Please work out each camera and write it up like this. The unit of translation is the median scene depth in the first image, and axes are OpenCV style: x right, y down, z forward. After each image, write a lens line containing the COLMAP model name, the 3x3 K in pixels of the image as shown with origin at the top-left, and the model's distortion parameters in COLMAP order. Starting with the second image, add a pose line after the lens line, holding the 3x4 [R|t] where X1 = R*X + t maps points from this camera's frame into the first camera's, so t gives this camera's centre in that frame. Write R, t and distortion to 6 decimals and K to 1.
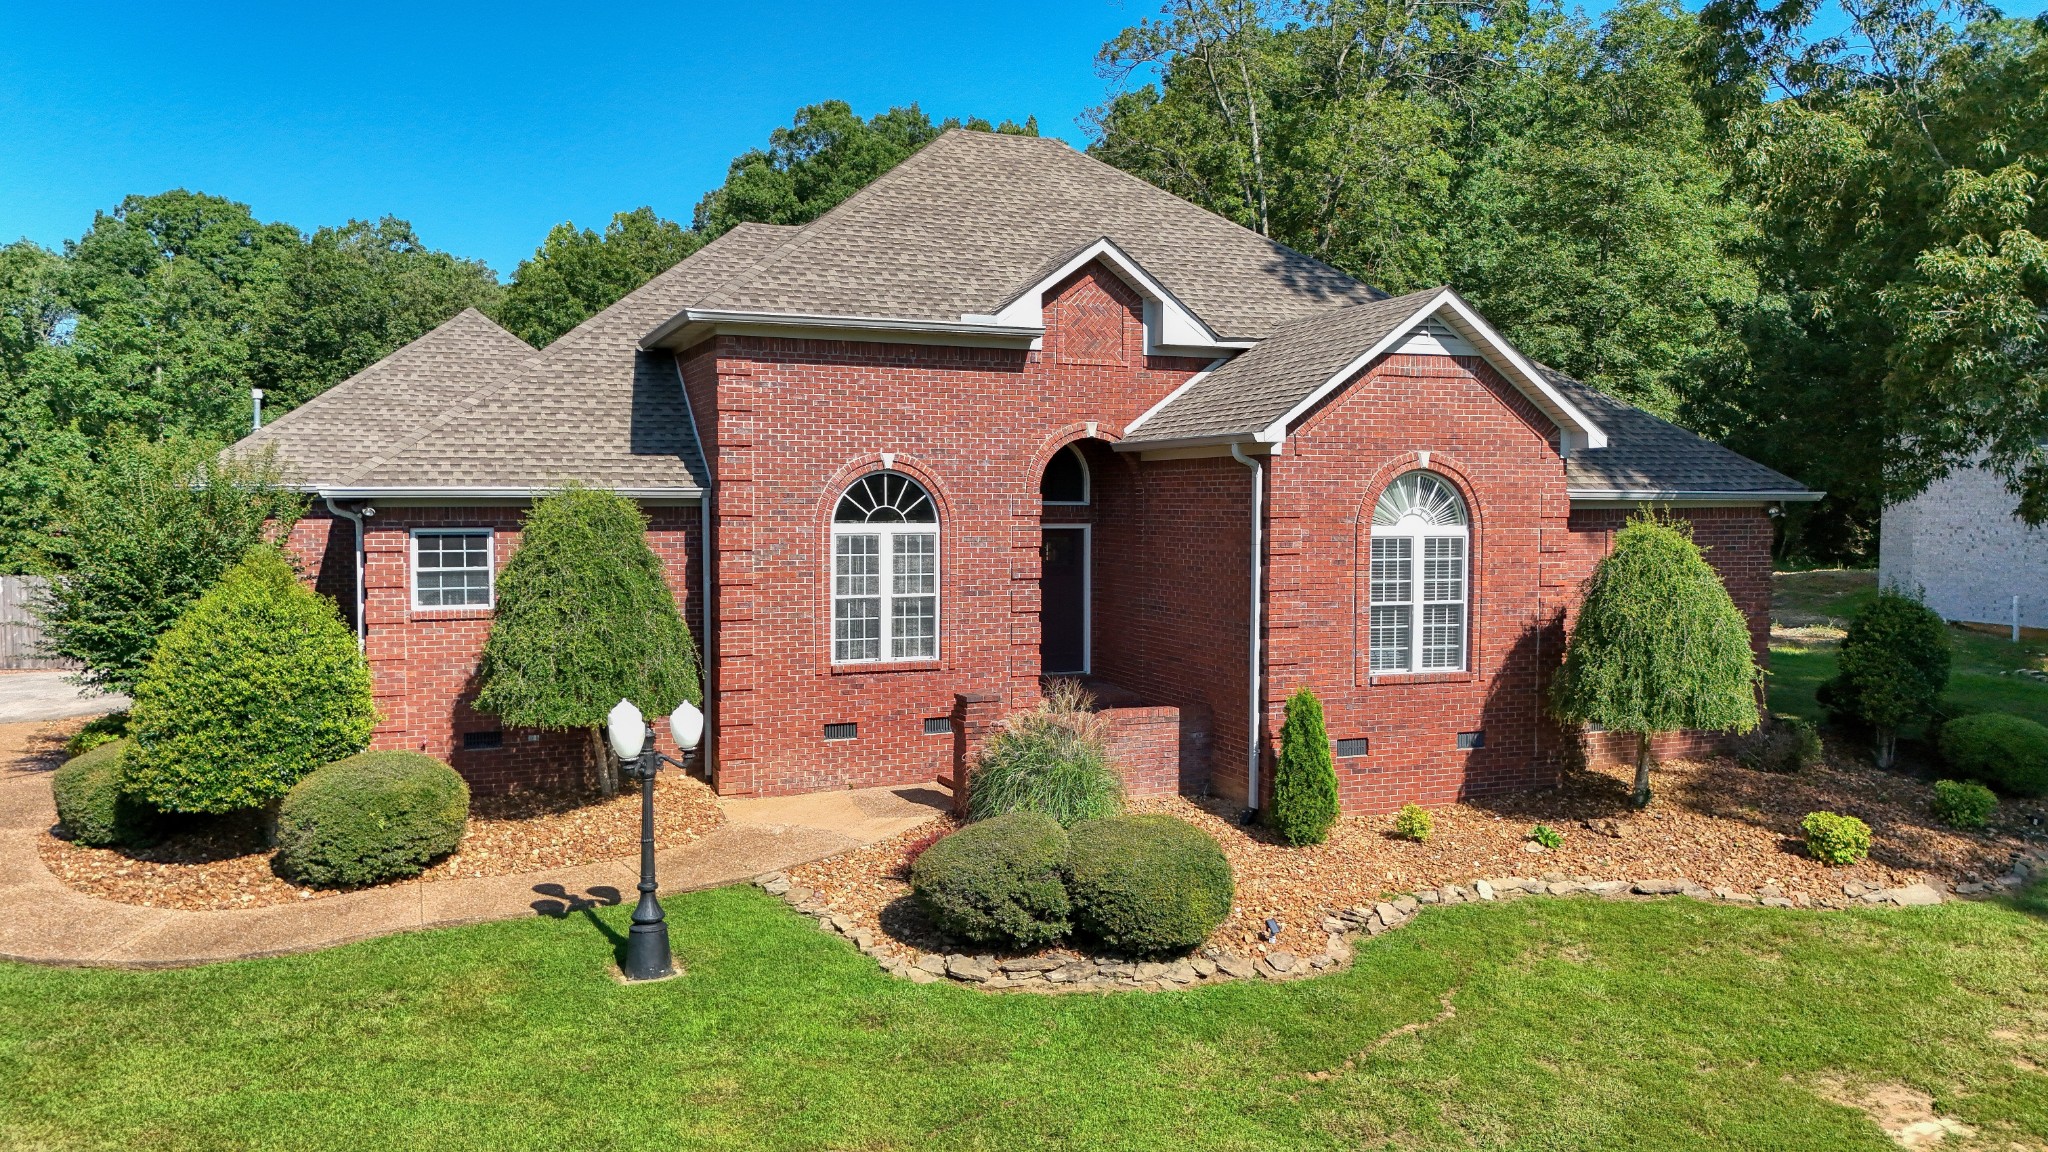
lens RADIAL K [[1507.4, 0, 1032.3], [0, 1507.4, 575.3], [0, 0, 1]] dist [0.067694, -0.061099]
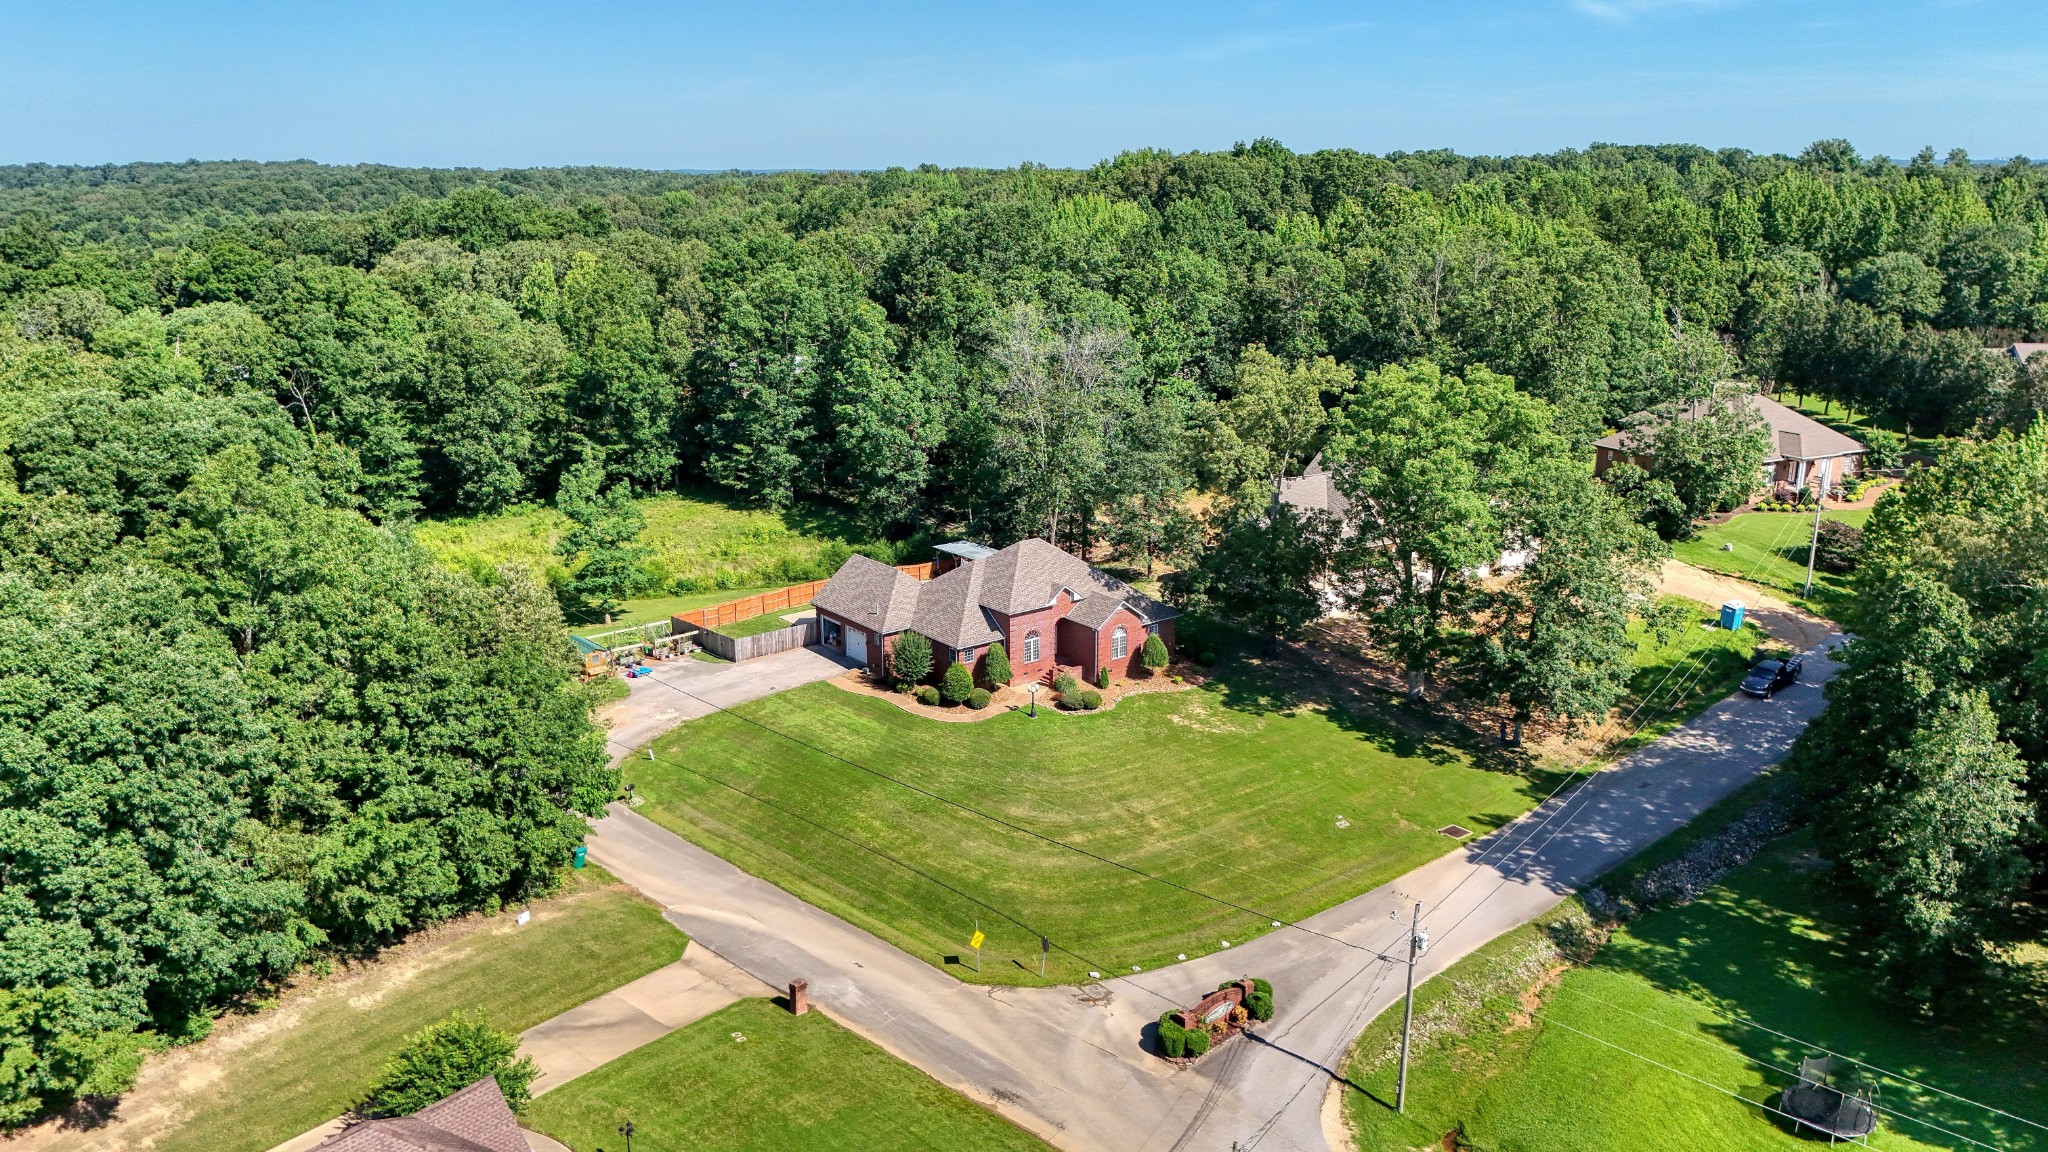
lens RADIAL K [[1507.4, 0, 1018.9], [0, 1507.4, 571.1], [0, 0, 1]] dist [0.067694, -0.061099]
pose [[0.967489, -0.072398, 0.242331, -1.586795], [0.022035, 0.978639, 0.204404, -1.529209], [-0.251953, -0.192419, 0.948417, -4.604506]]
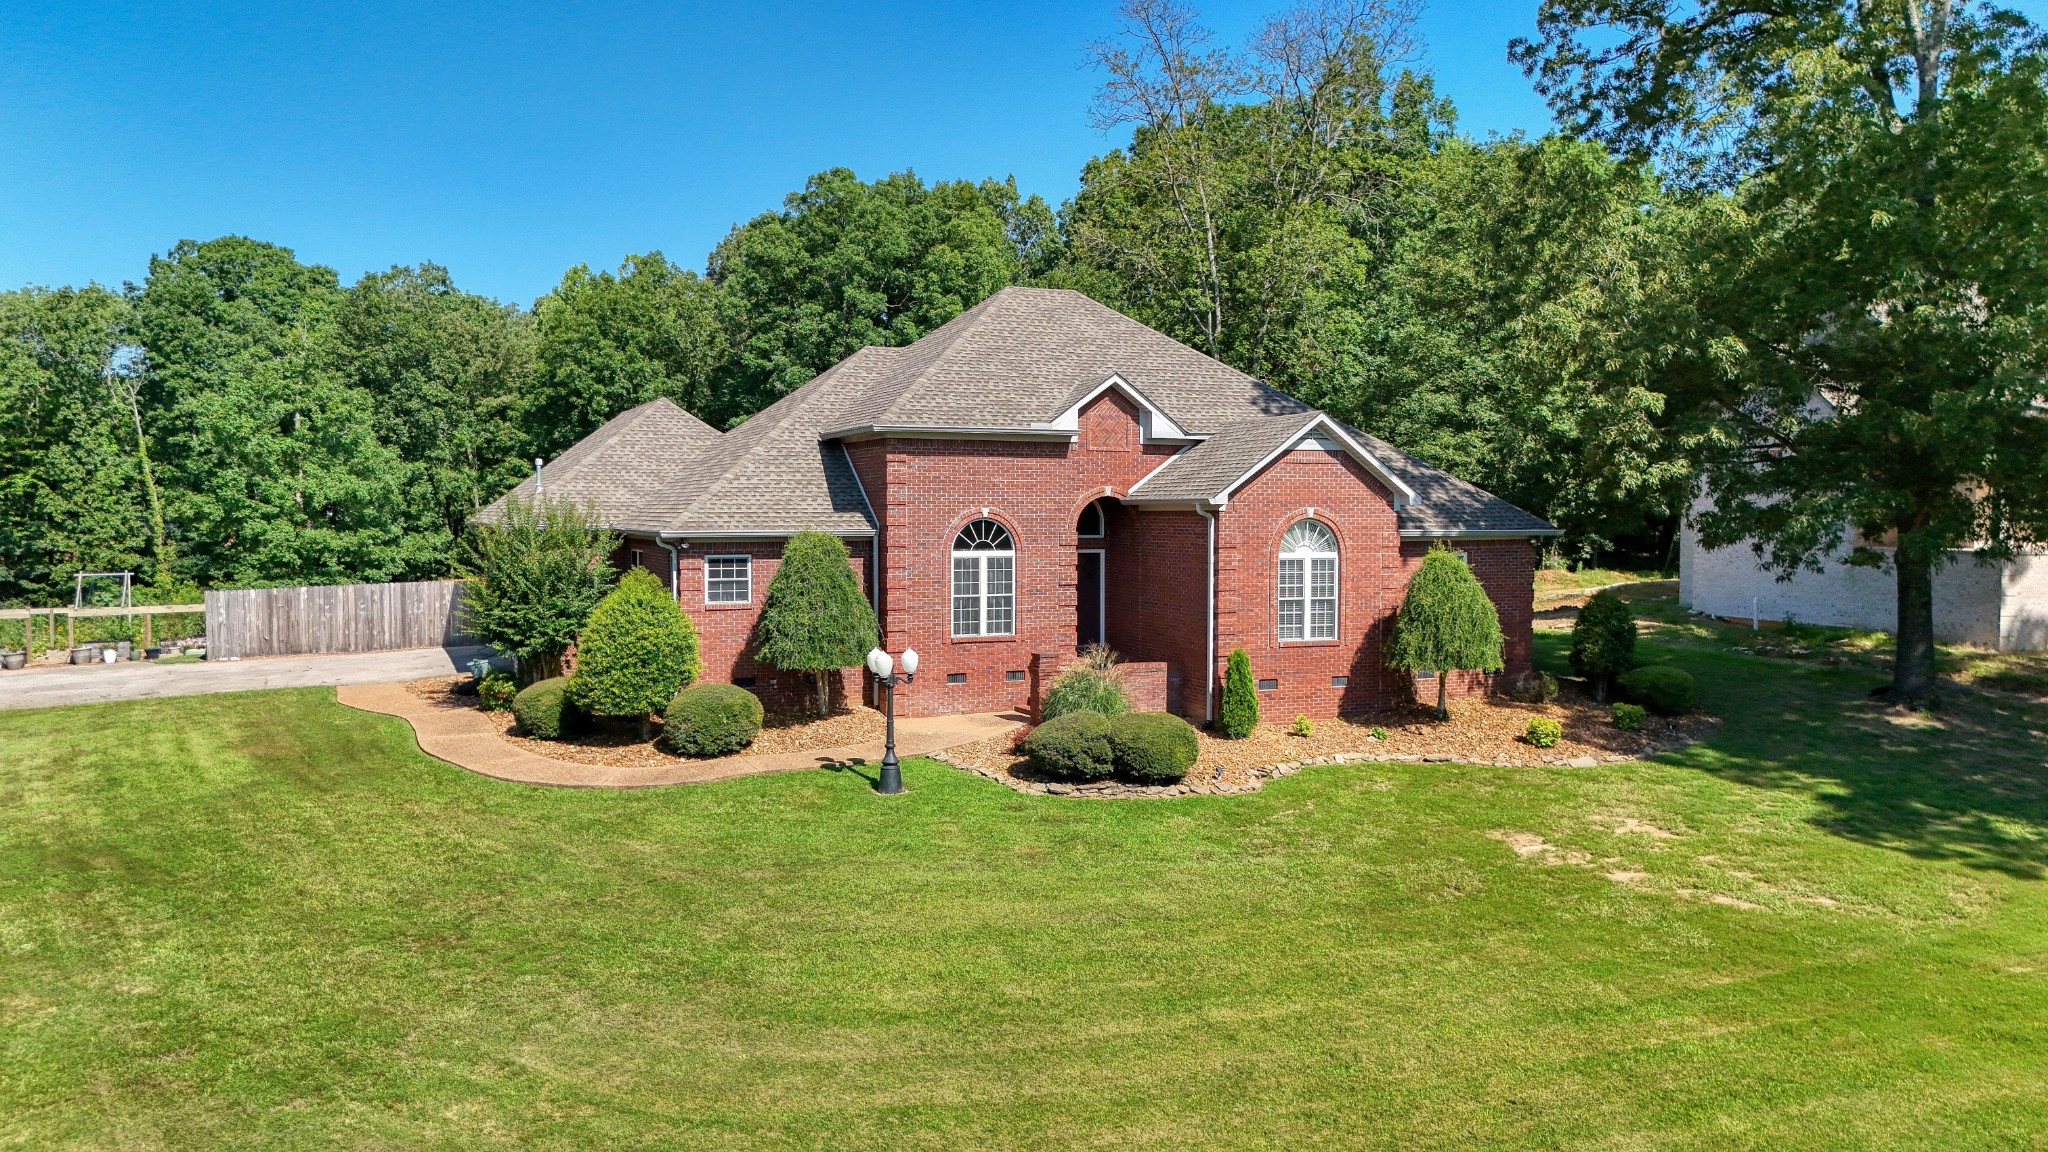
lens RADIAL K [[1507.4, 0, 1030.9], [0, 1507.4, 578.4], [0, 0, 1]] dist [0.067694, -0.061099]
pose [[0.999639, -0.002303, 0.026761, -0.092591], [0.002470, 0.999978, -0.006203, 0.005743], [-0.026746, 0.006266, 0.999623, -0.644032]]
